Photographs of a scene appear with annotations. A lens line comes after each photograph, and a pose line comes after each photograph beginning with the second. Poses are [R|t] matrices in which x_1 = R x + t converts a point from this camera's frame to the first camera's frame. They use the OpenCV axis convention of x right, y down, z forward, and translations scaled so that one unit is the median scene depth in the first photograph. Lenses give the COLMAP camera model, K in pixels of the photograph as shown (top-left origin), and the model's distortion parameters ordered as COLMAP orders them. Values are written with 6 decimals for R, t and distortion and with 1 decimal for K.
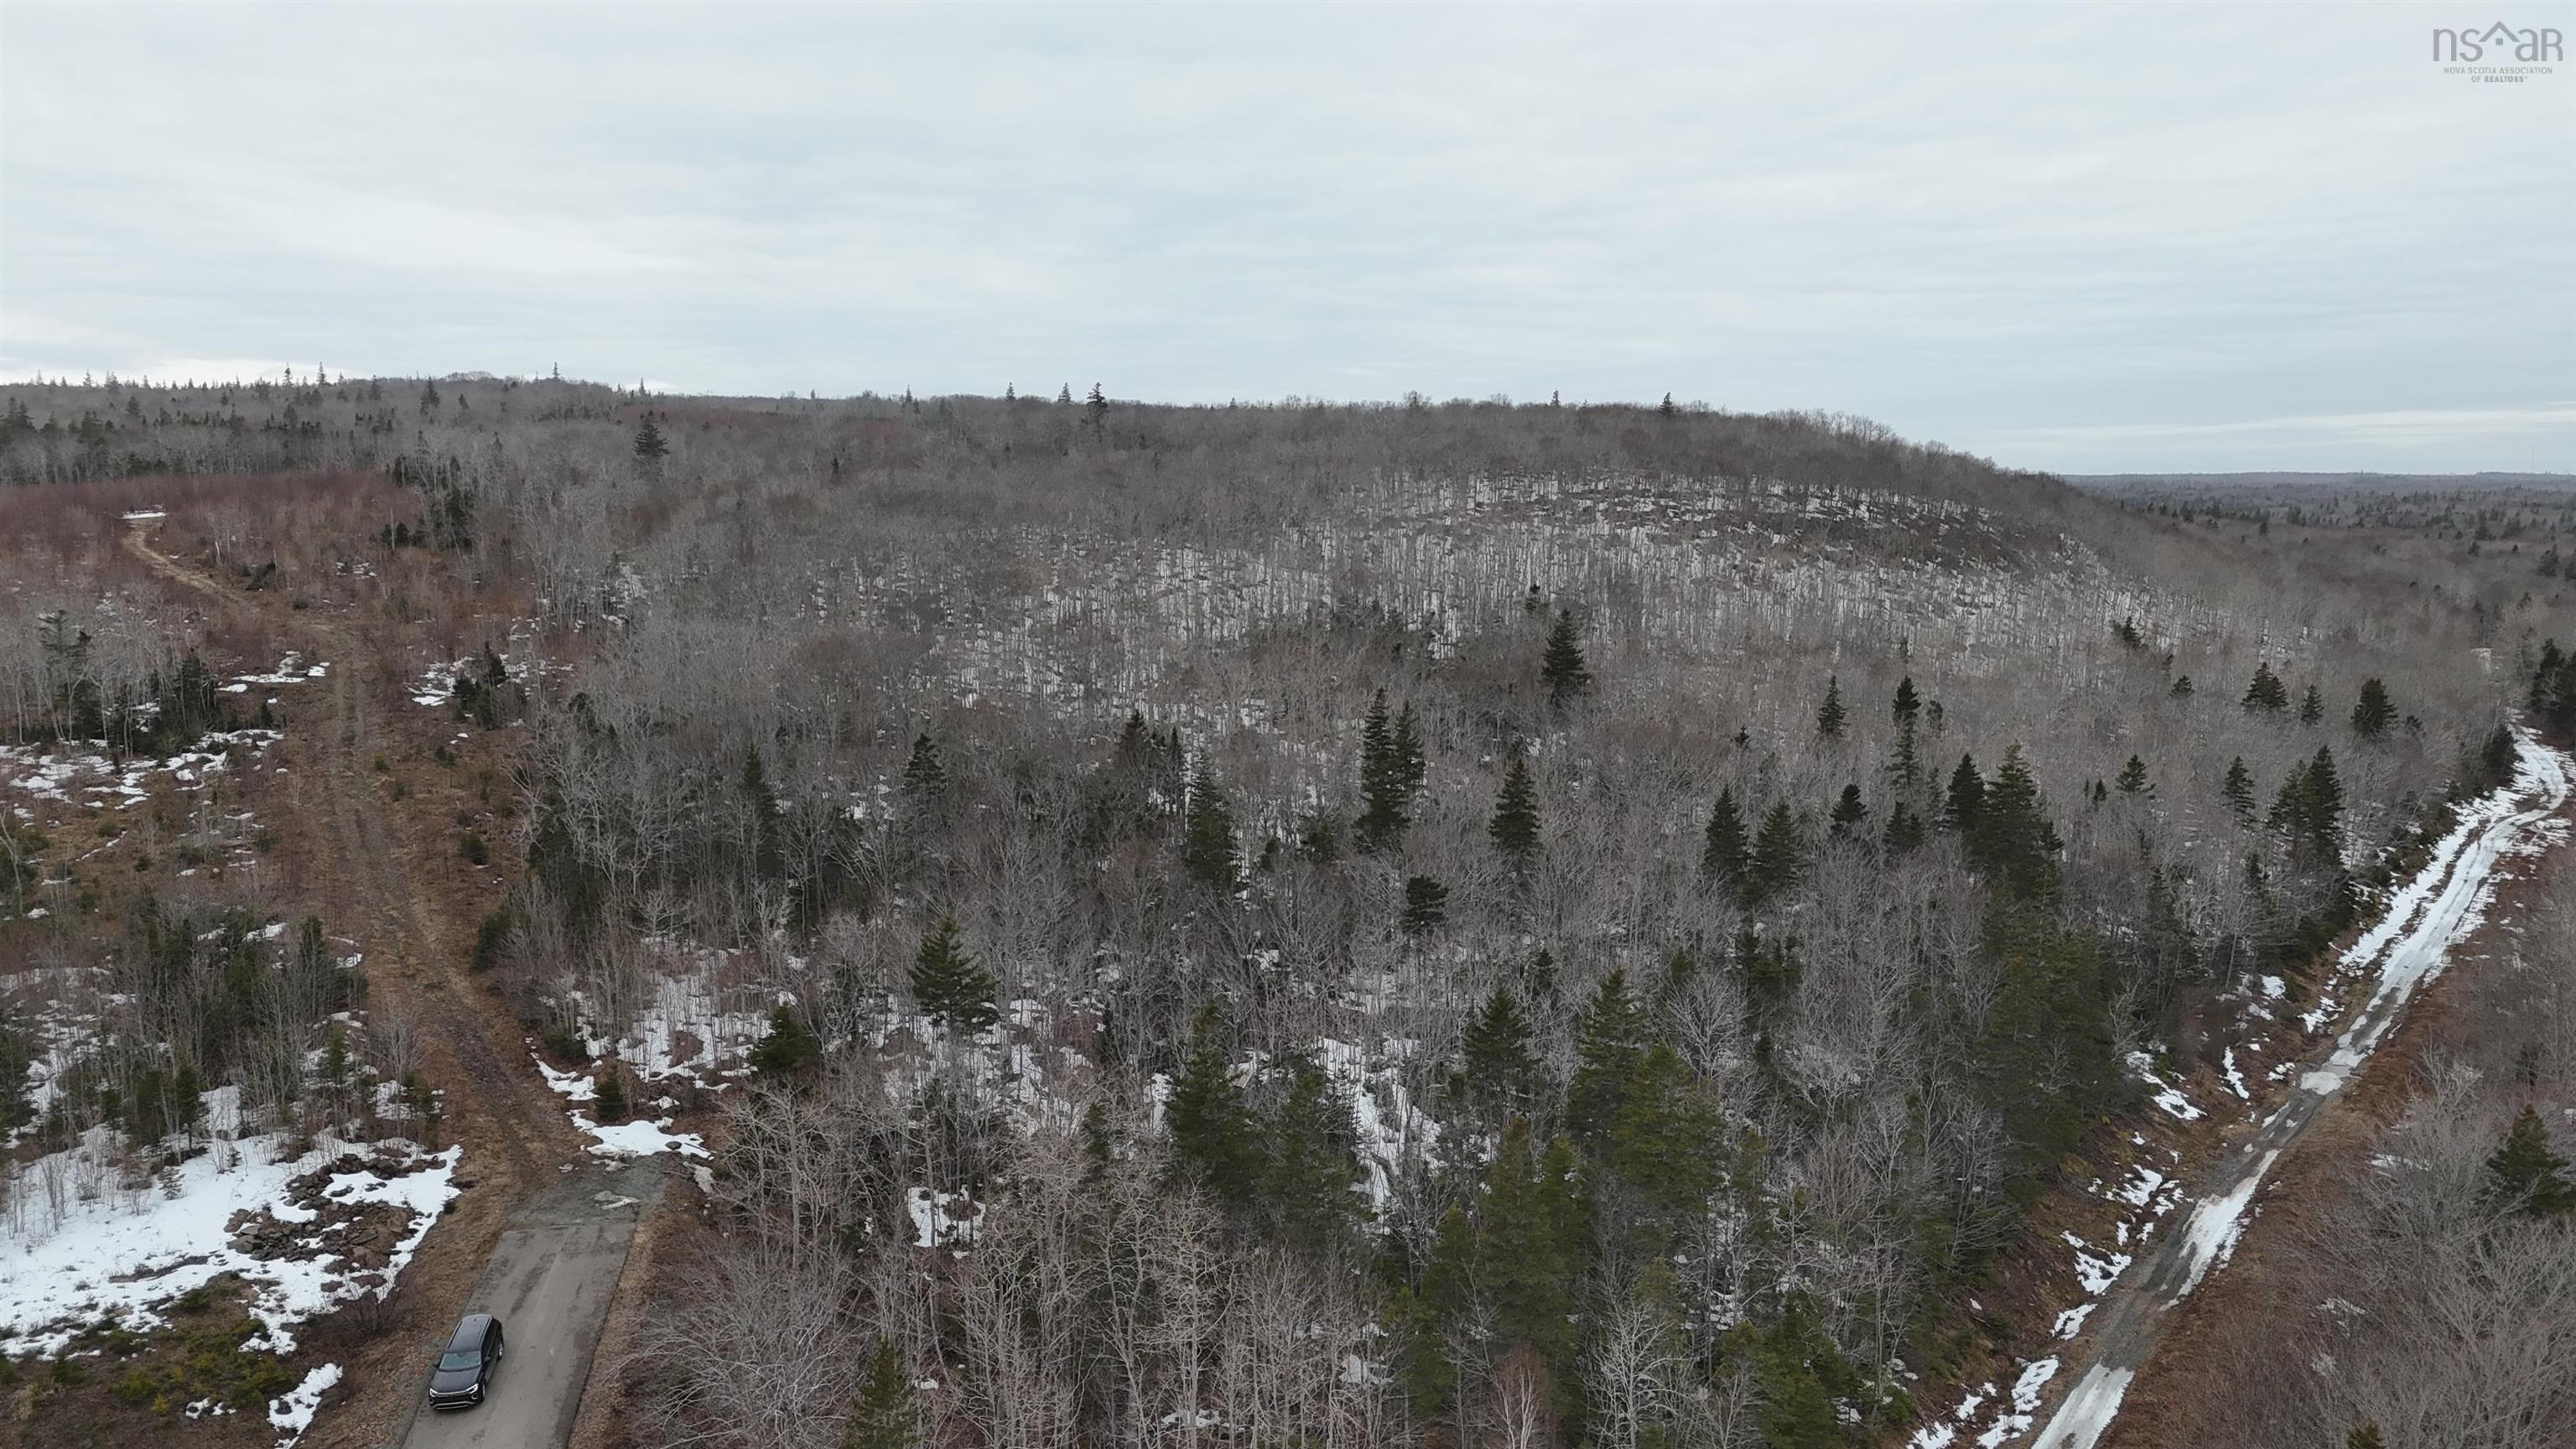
lens RADIAL K [[1889.2, 0, 1294.3], [0, 1889.2, 727.0], [0, 0, 1]] dist [0.081425, -0.058085]
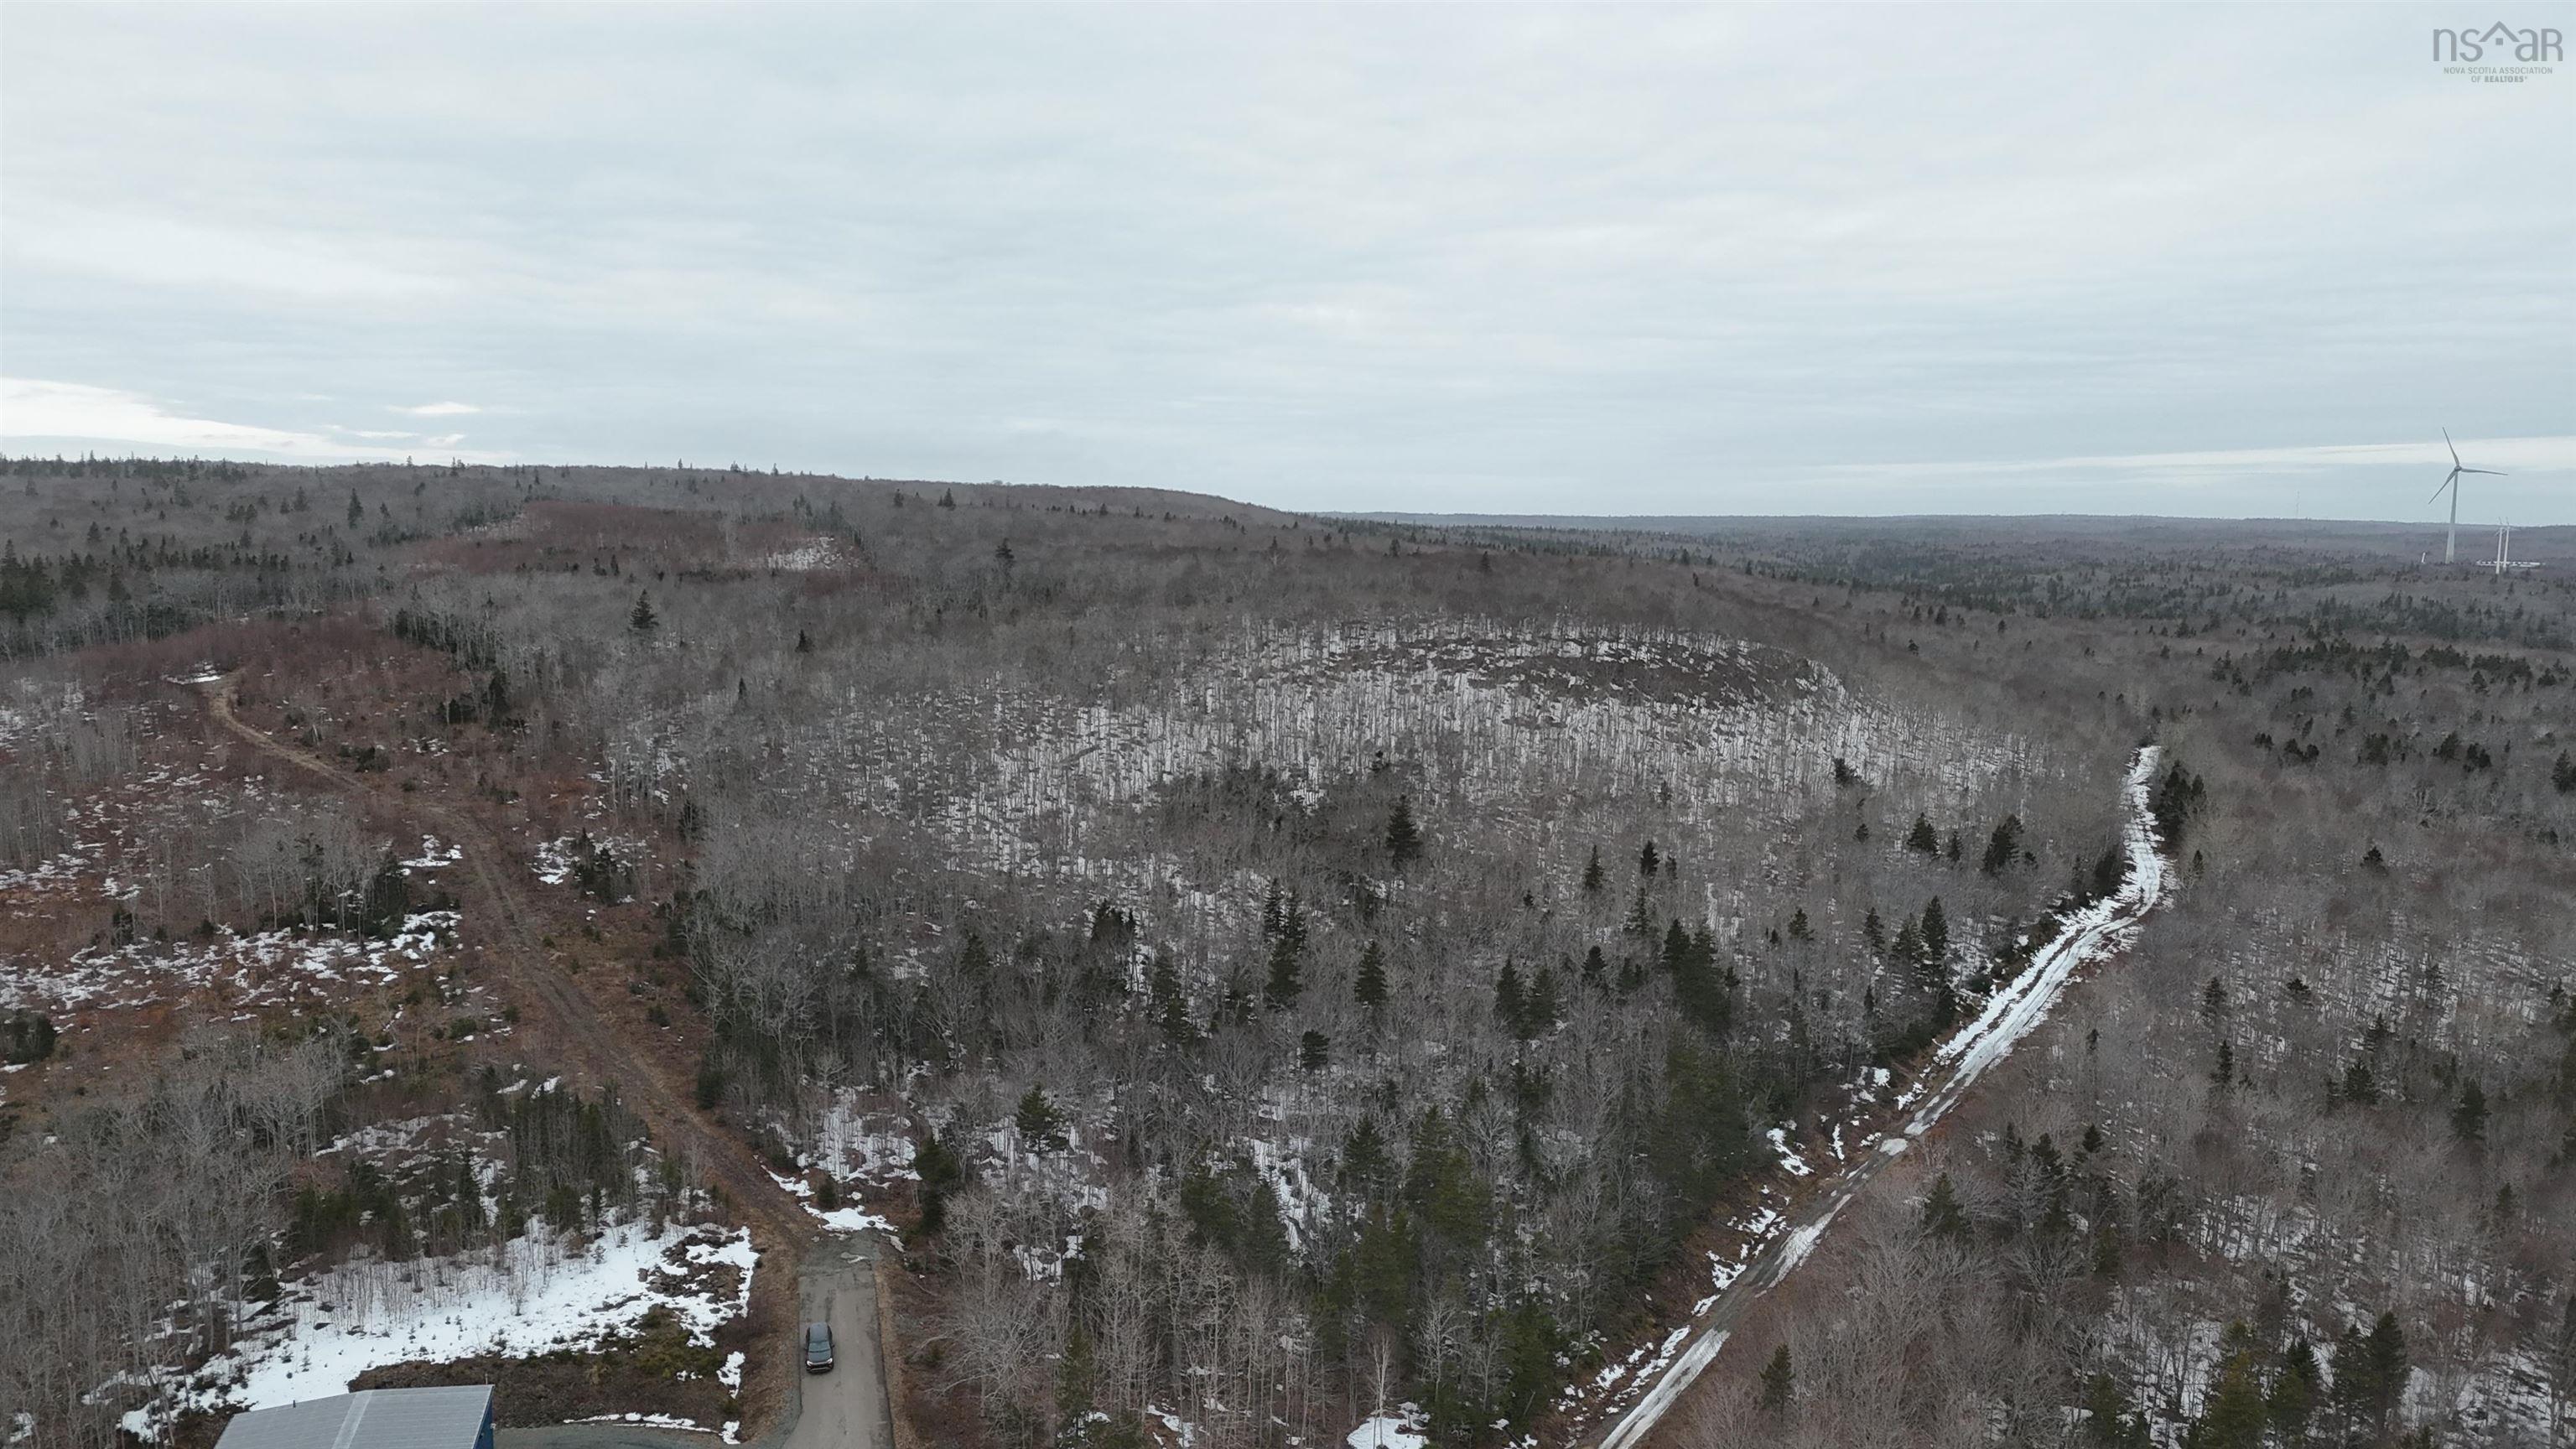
lens RADIAL K [[1886.9, 0, 1294.1], [0, 1886.9, 709.8], [0, 0, 1]] dist [0.101663, -0.100475]
pose [[0.996431, -0.002357, 0.084374, -0.075537], [0.004303, 0.999729, -0.022890, -0.144360], [-0.084297, 0.023171, 0.996171, -0.534086]]
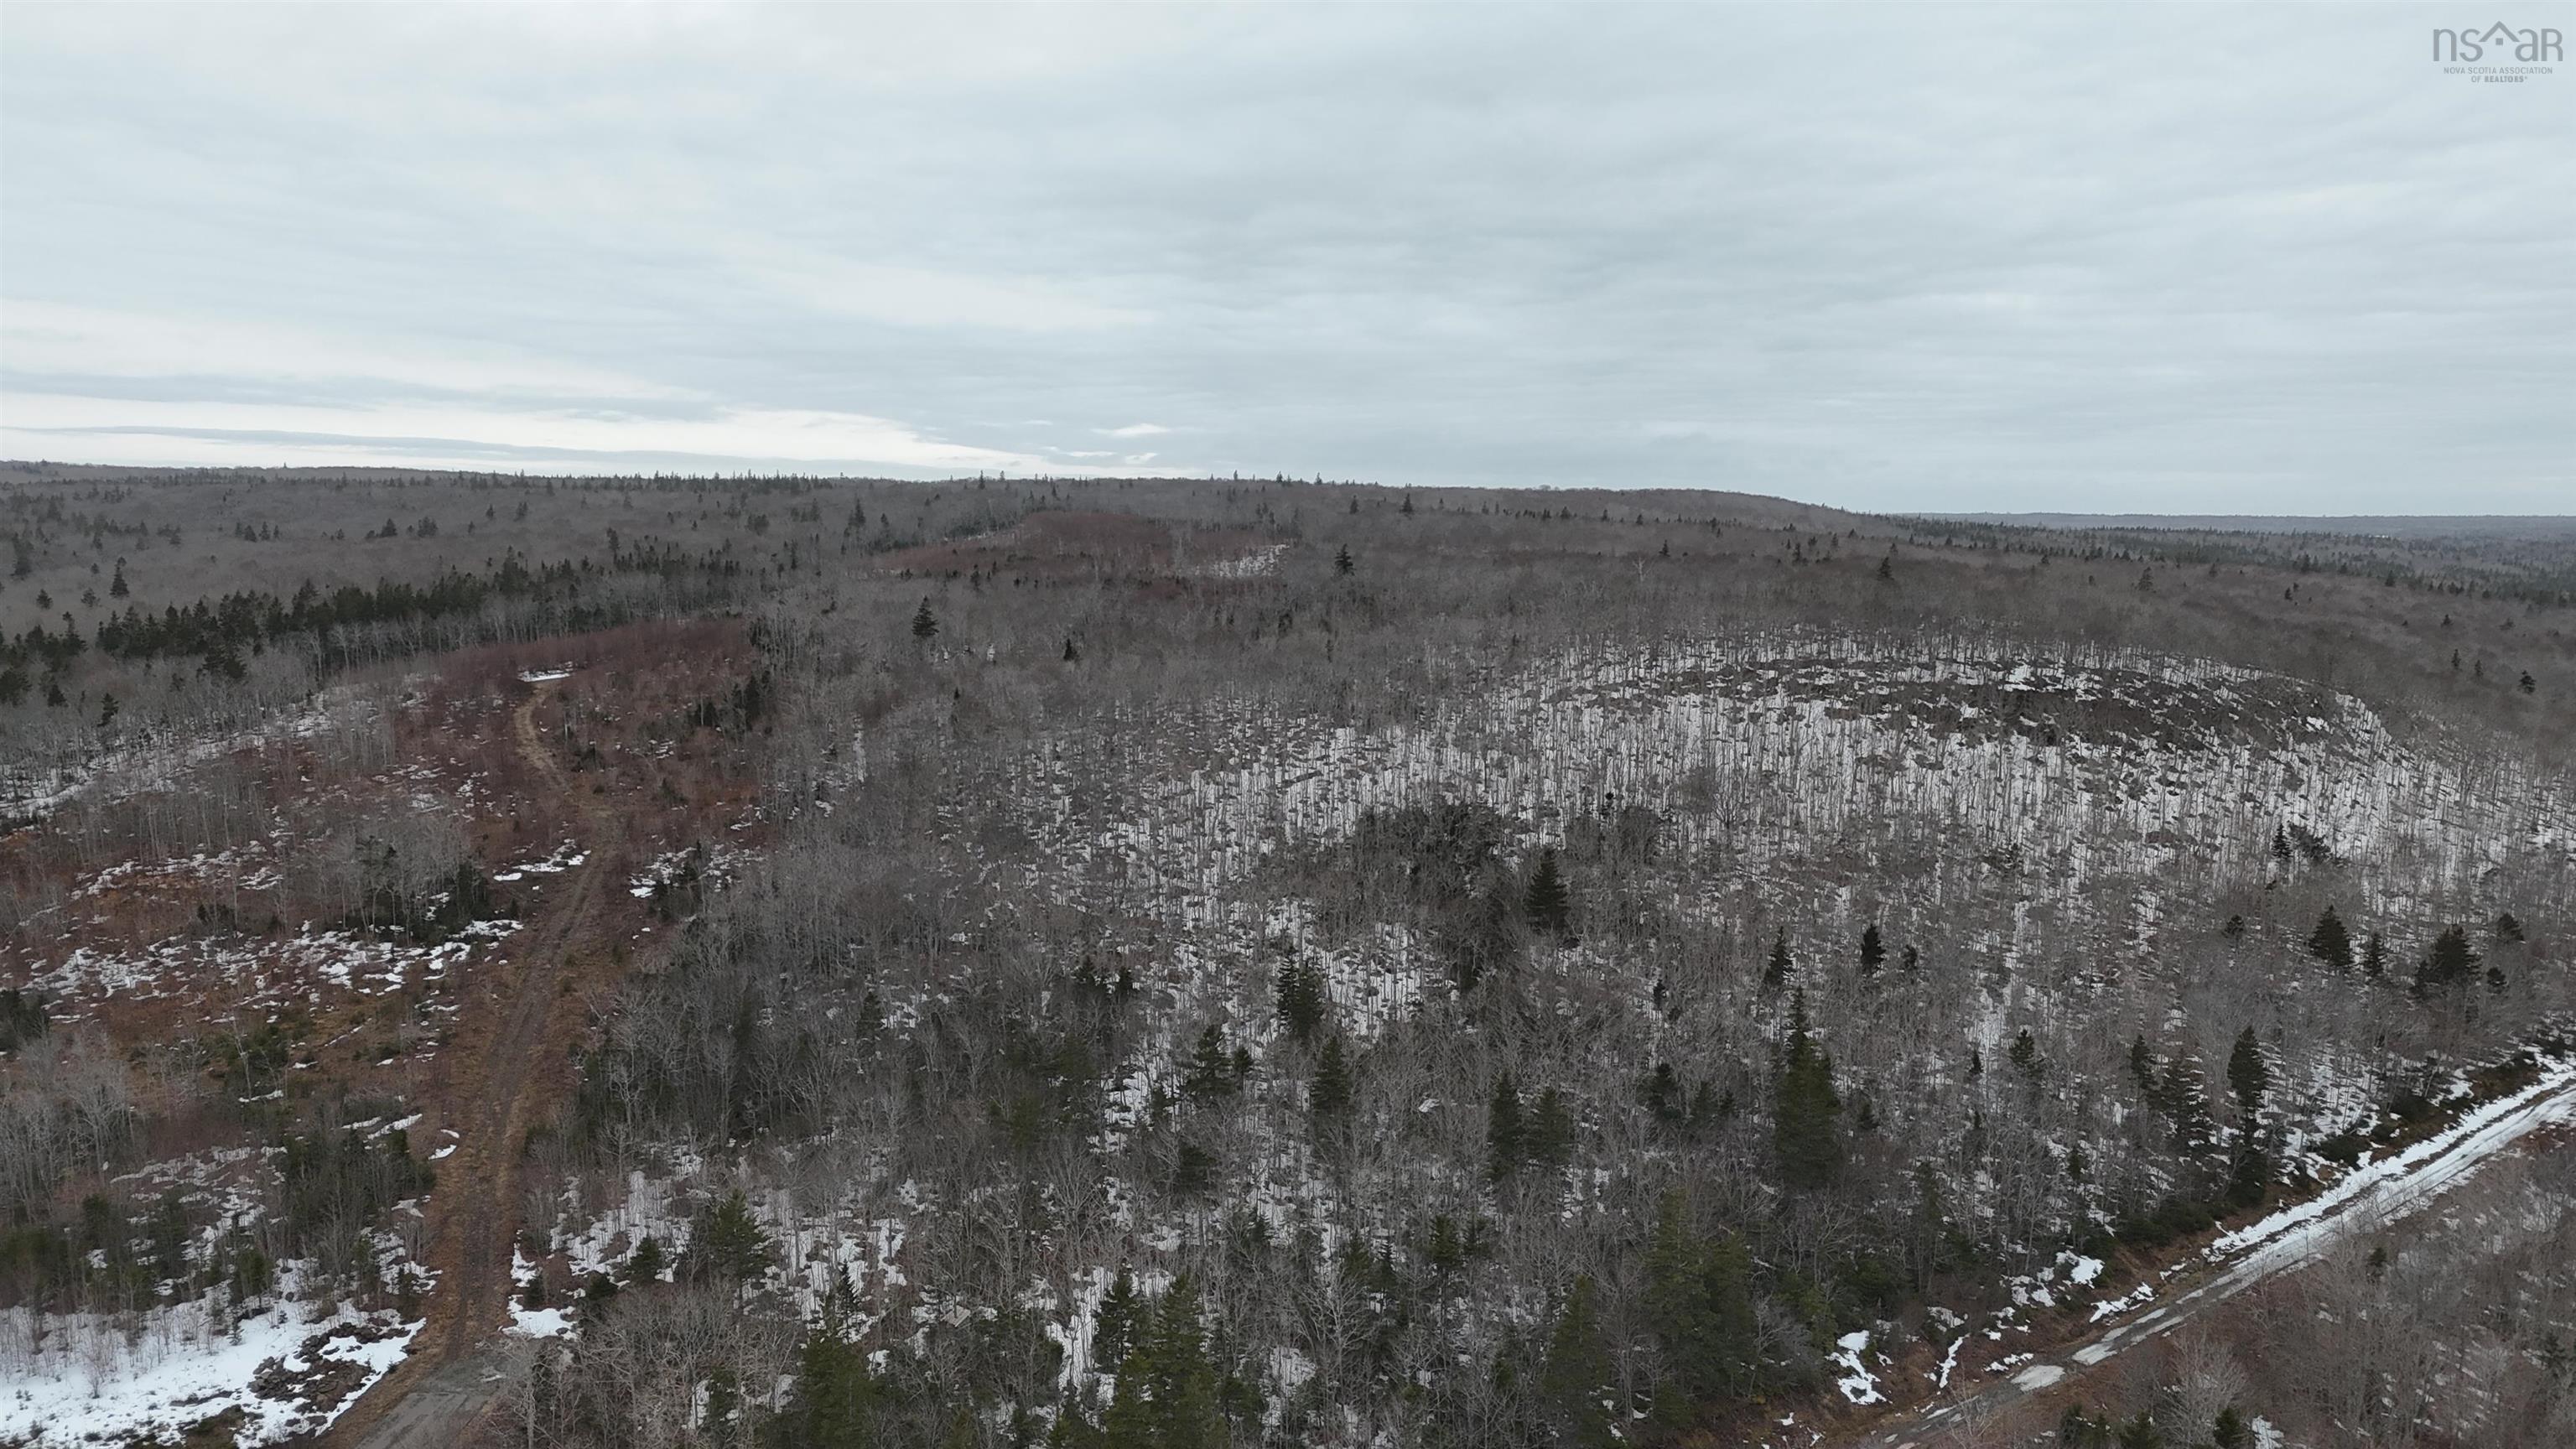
lens RADIAL K [[1886.9, 0, 1294.1], [0, 1886.9, 709.8], [0, 0, 1]] dist [0.101663, -0.100475]
pose [[0.968721, 0.027451, -0.246629, 0.427258], [-0.033689, 0.999209, -0.021111, -0.182454], [0.245854, 0.028760, 0.968880, -0.215880]]
